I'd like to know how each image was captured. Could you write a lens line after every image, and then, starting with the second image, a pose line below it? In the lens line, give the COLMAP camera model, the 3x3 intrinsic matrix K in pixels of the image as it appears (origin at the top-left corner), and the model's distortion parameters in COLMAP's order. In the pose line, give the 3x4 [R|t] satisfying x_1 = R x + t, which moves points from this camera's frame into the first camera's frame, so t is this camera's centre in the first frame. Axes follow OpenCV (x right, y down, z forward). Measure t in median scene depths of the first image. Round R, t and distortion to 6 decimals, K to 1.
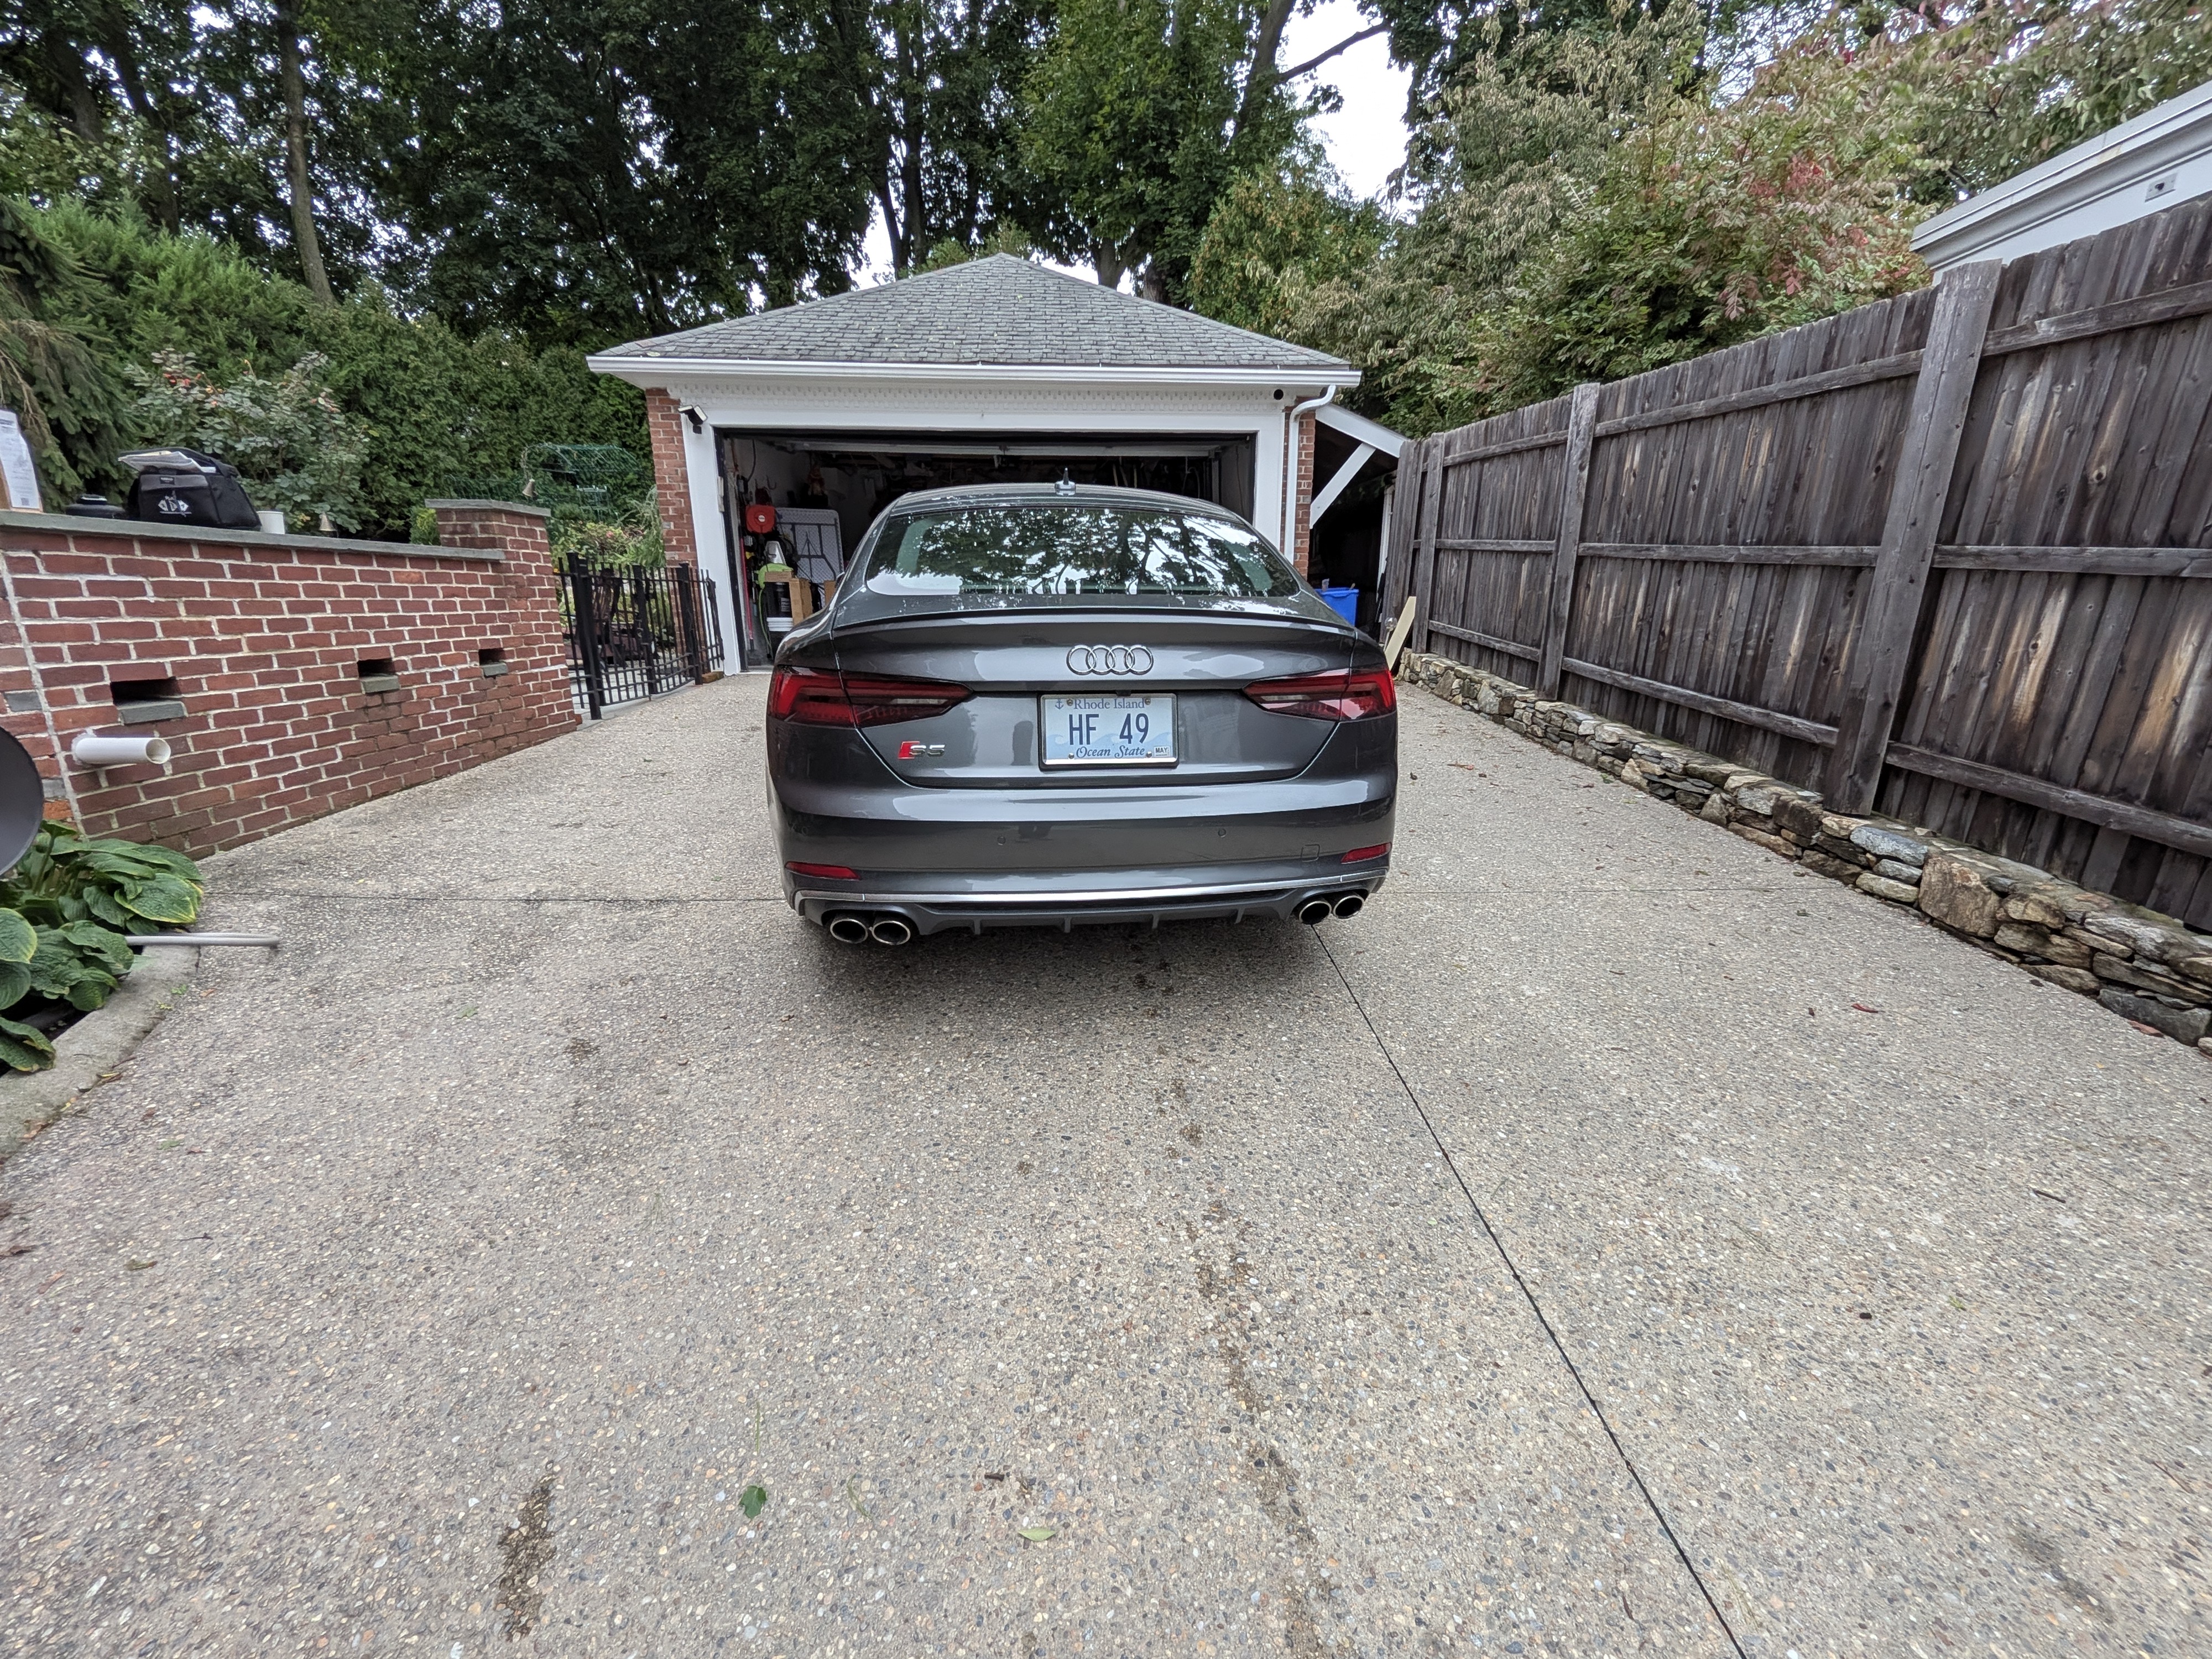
lens RADIAL K [[835.7, 0, 1106.0], [0, 835.7, 829.5], [0, 0, 1]] dist [-0.006652, -0.000028]
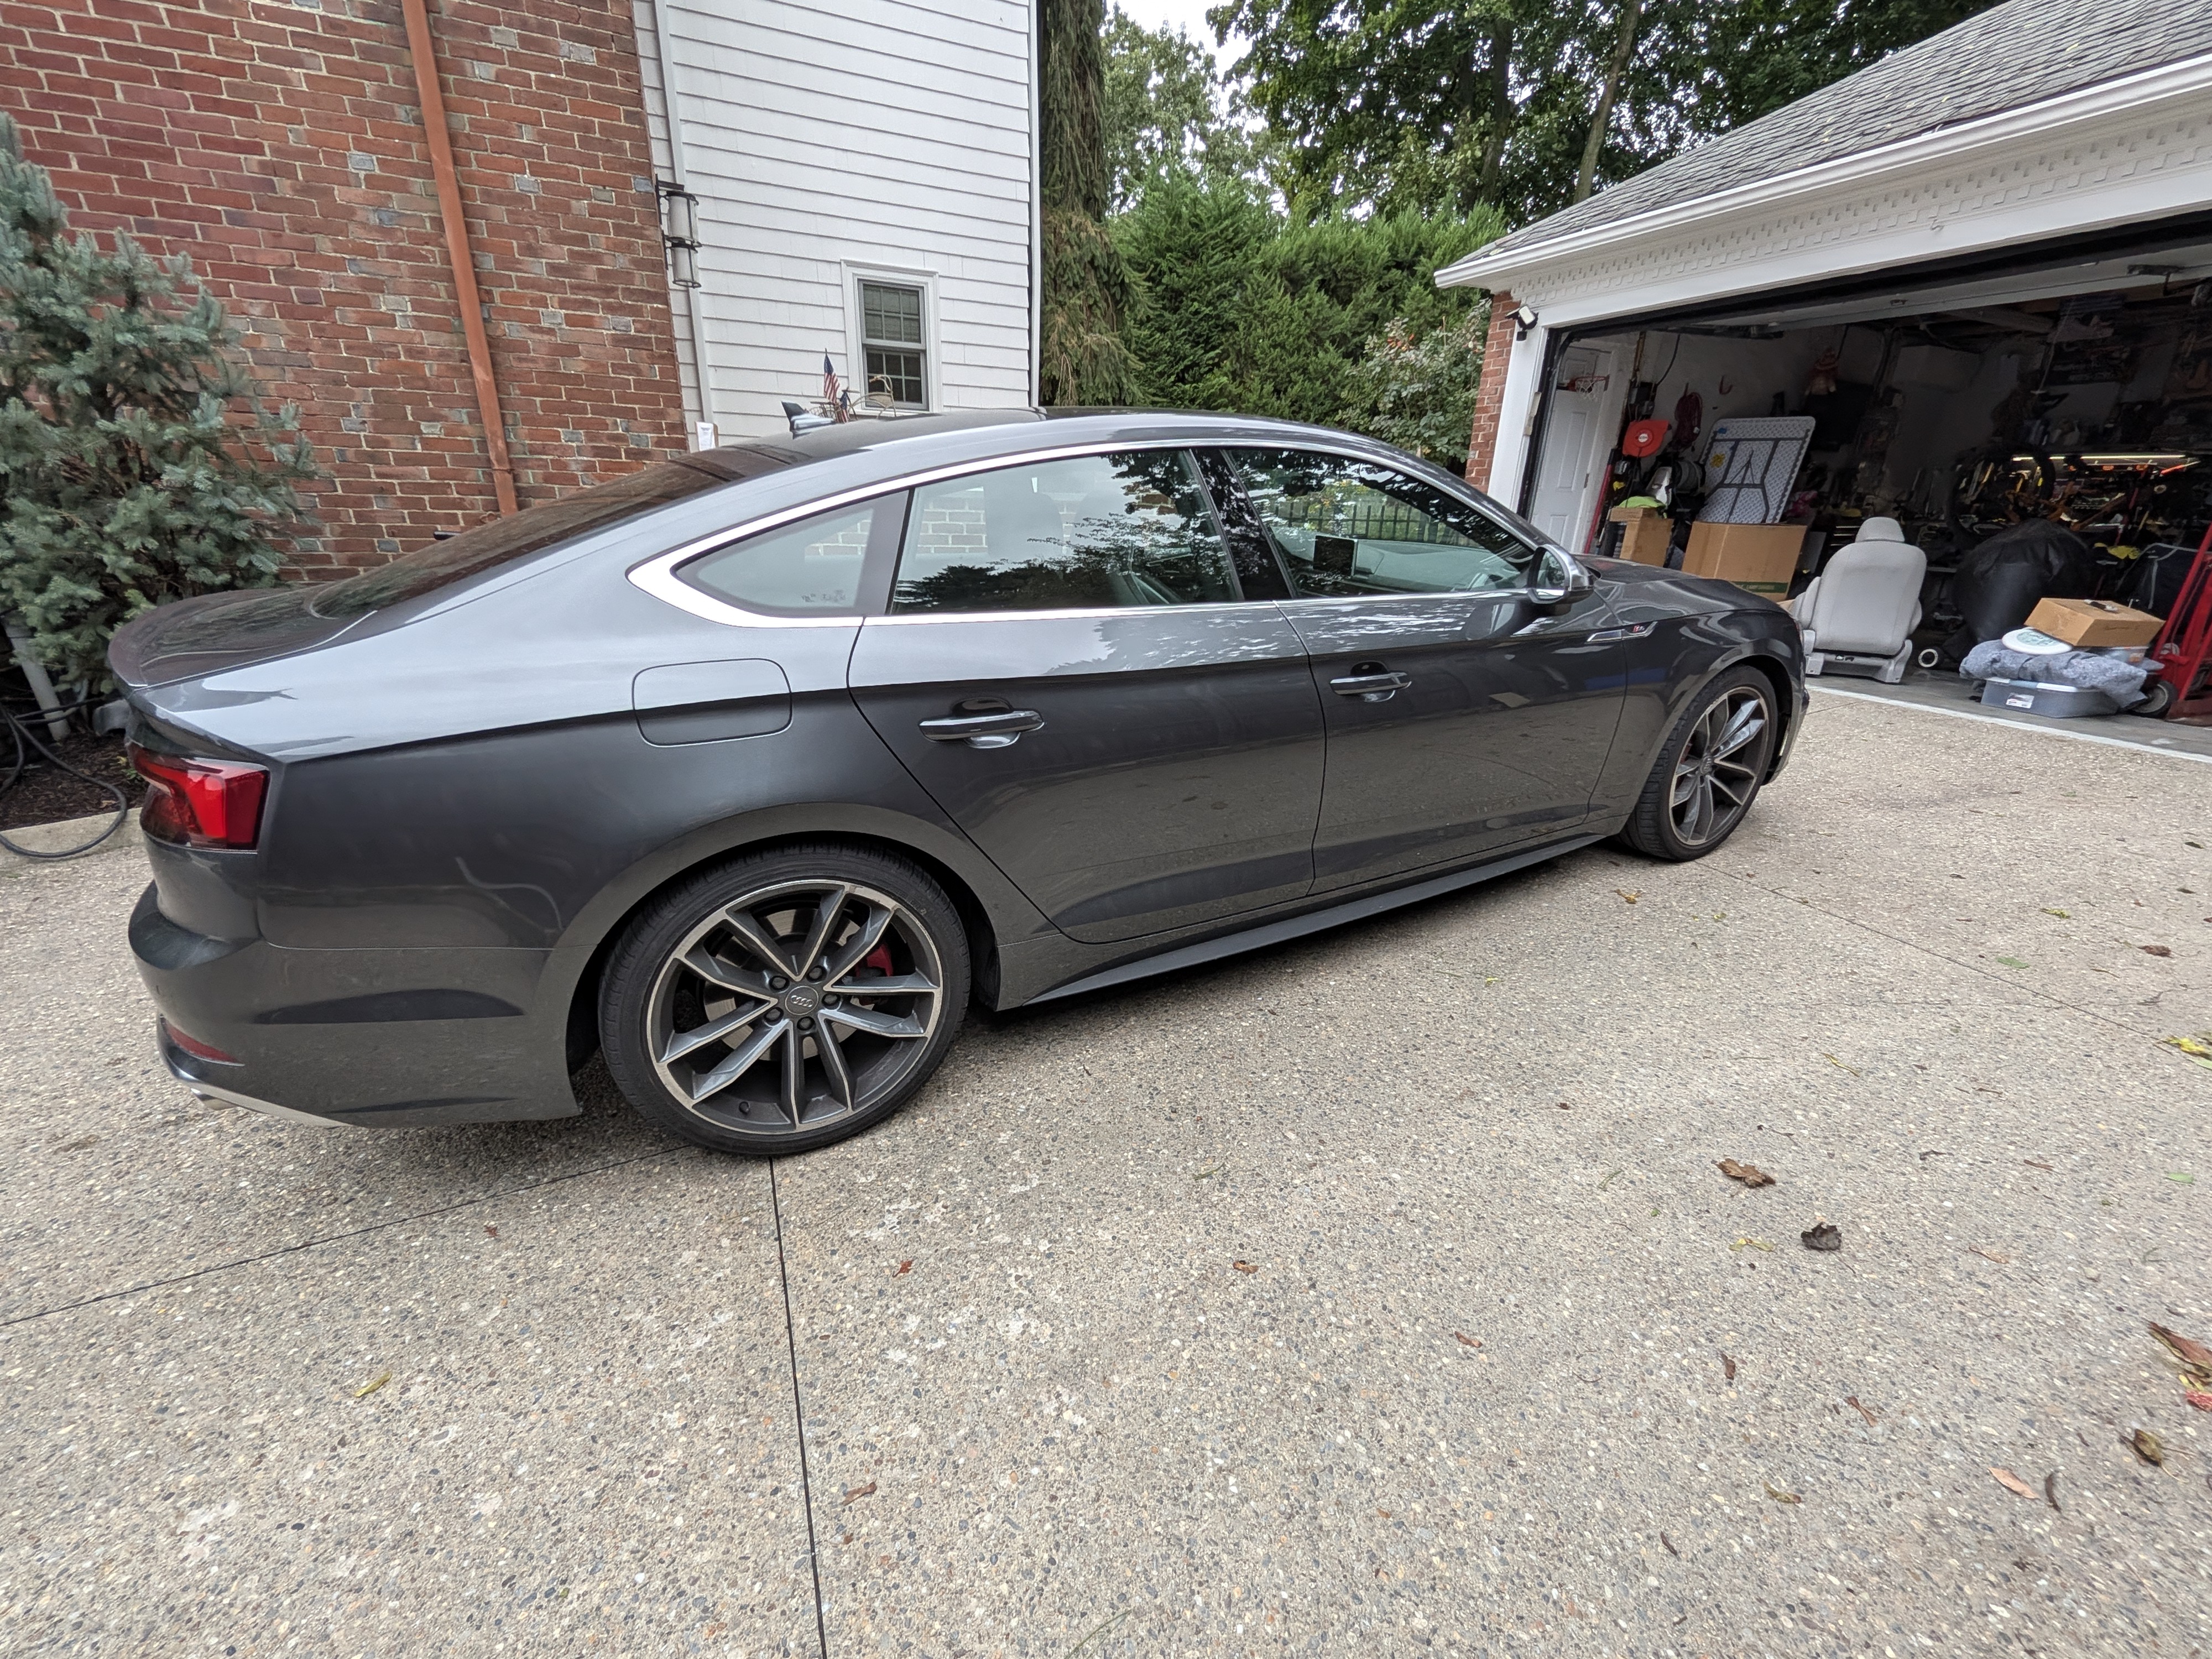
lens RADIAL K [[885.6, 0, 1117.4], [0, 885.6, 818.3], [0, 0, 1]] dist [0.000660, 0.000092]
pose [[0.367620, 0.321029, -0.872809, 0.434137], [-0.275738, 0.933952, 0.227379, -0.183063], [0.888158, 0.157077, 0.431859, 0.511210]]
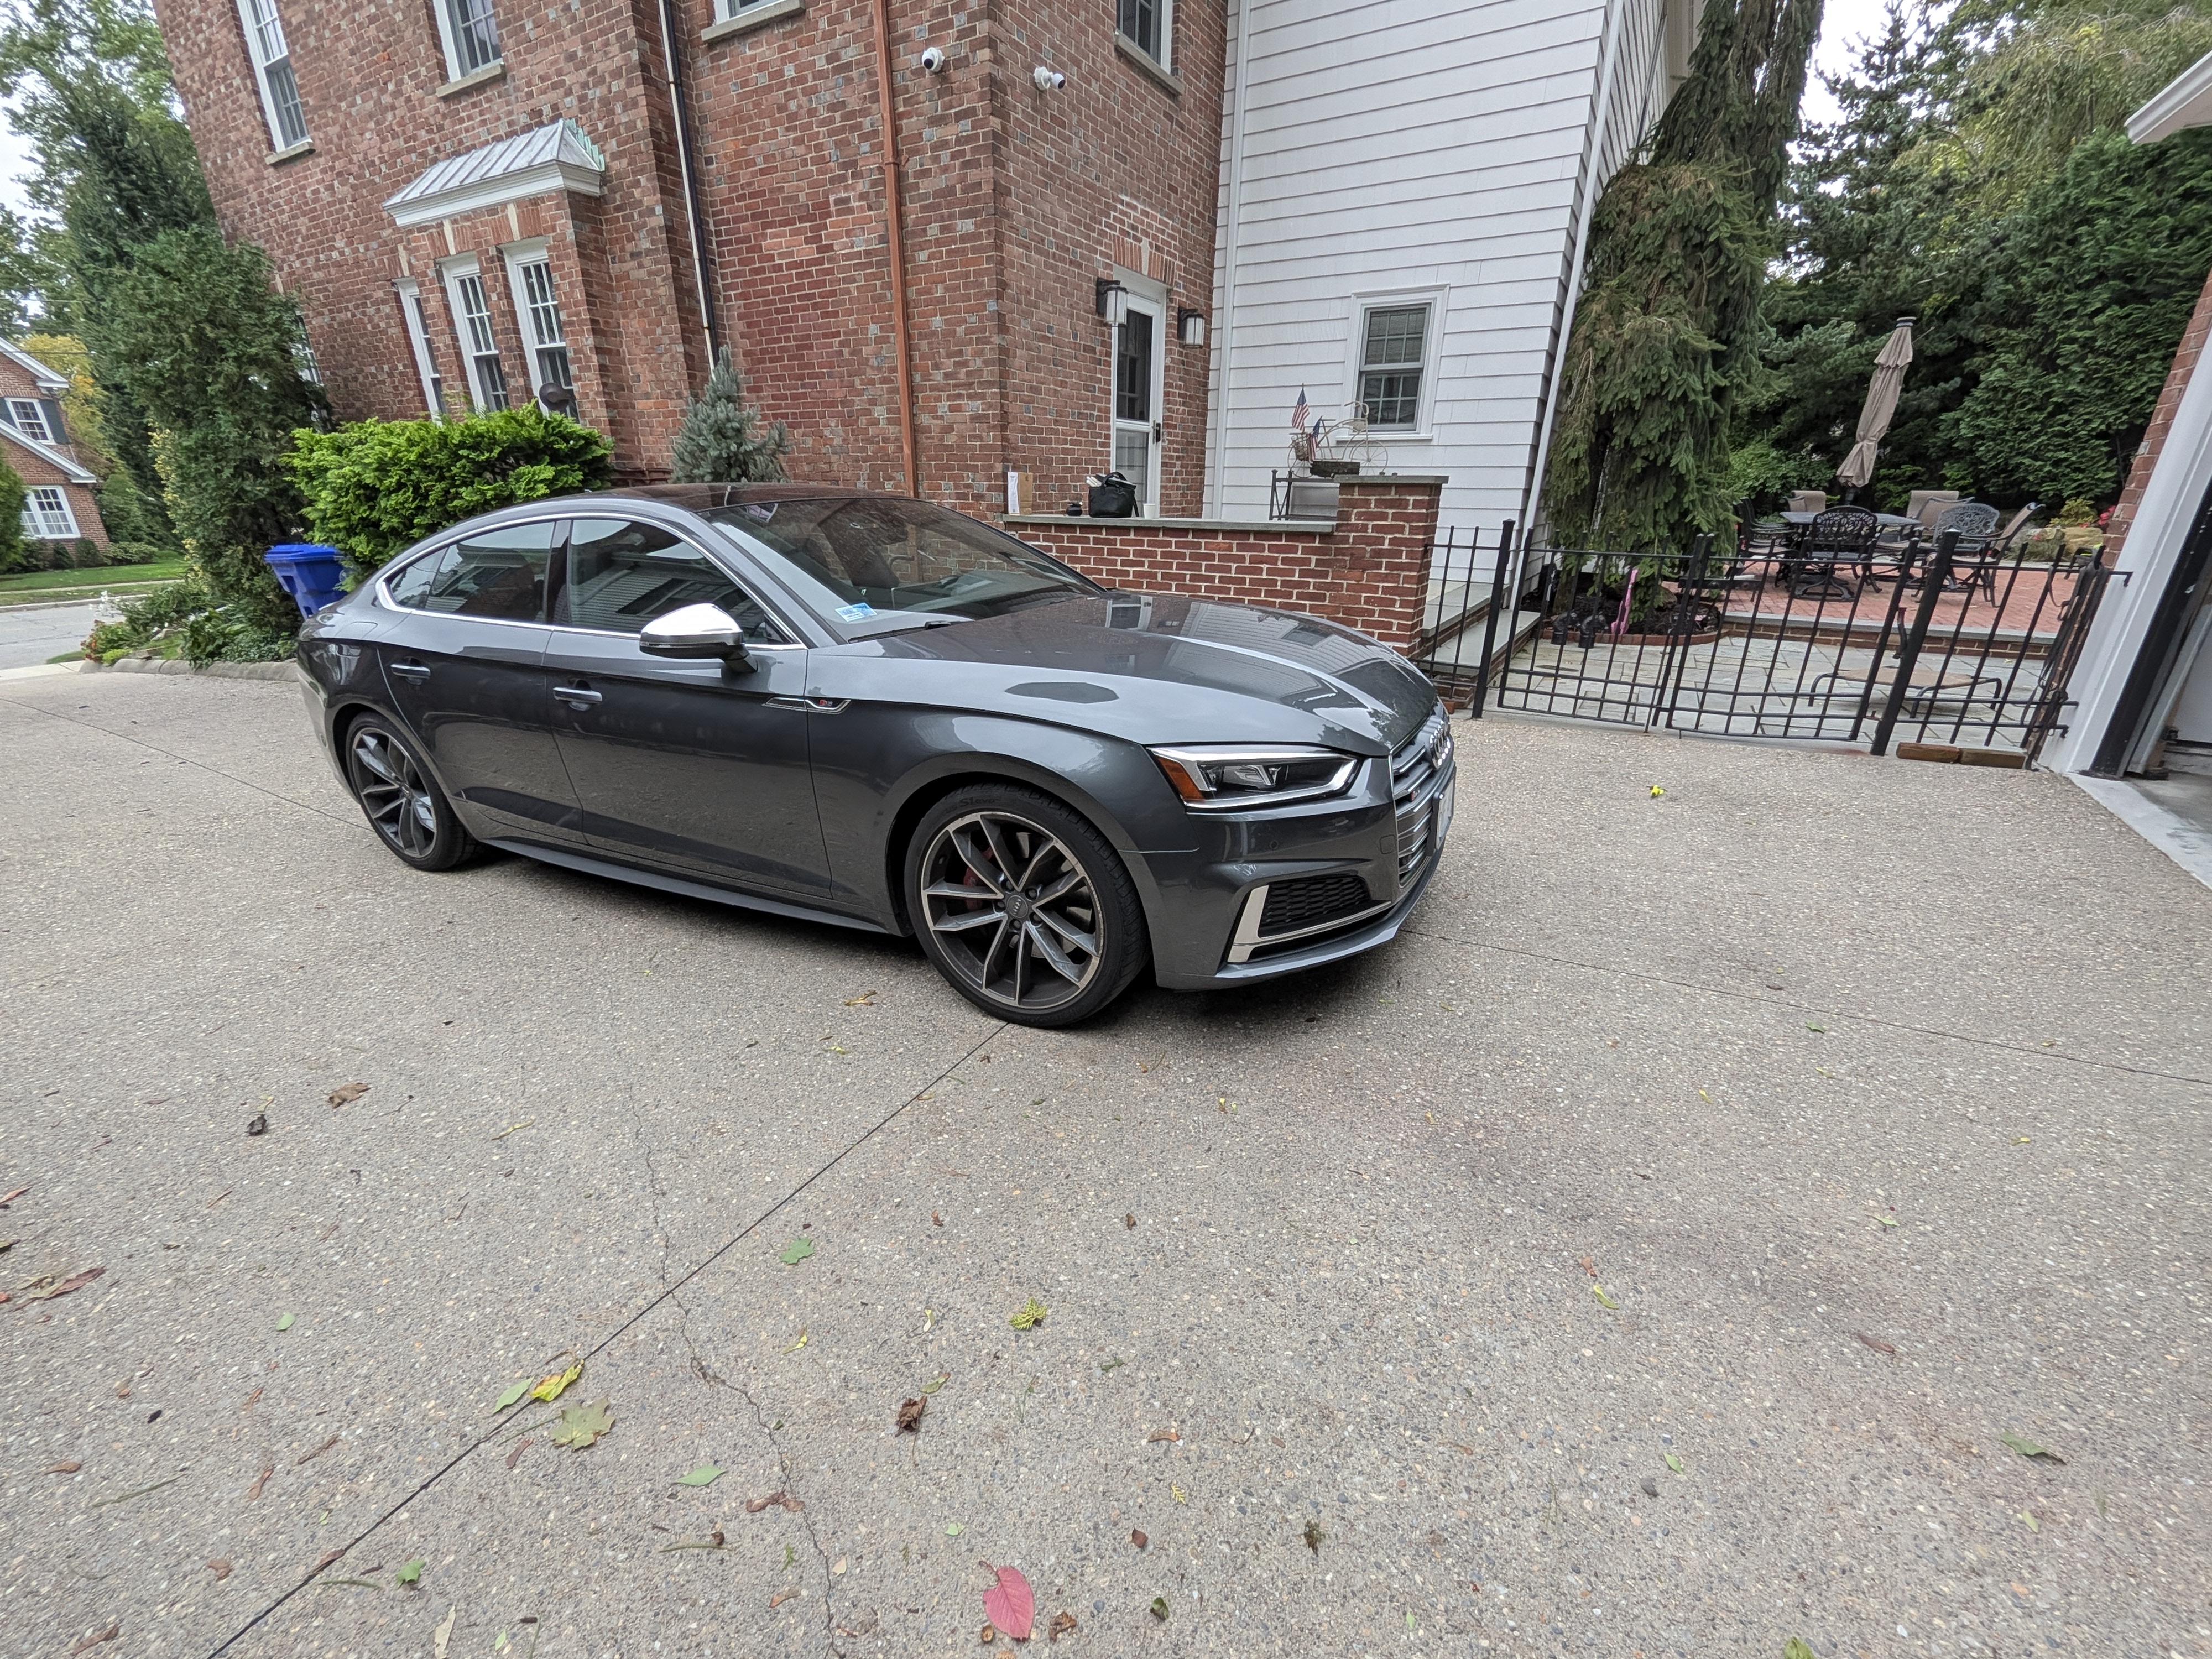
lens RADIAL K [[835.7, 0, 1106.0], [0, 835.7, 829.5], [0, 0, 1]] dist [-0.006652, -0.000028]
pose [[-0.523946, 0.317581, -0.790331, 0.366880], [-0.238907, 0.835846, 0.494252, -0.429233], [0.817560, 0.447777, -0.362066, 1.217123]]
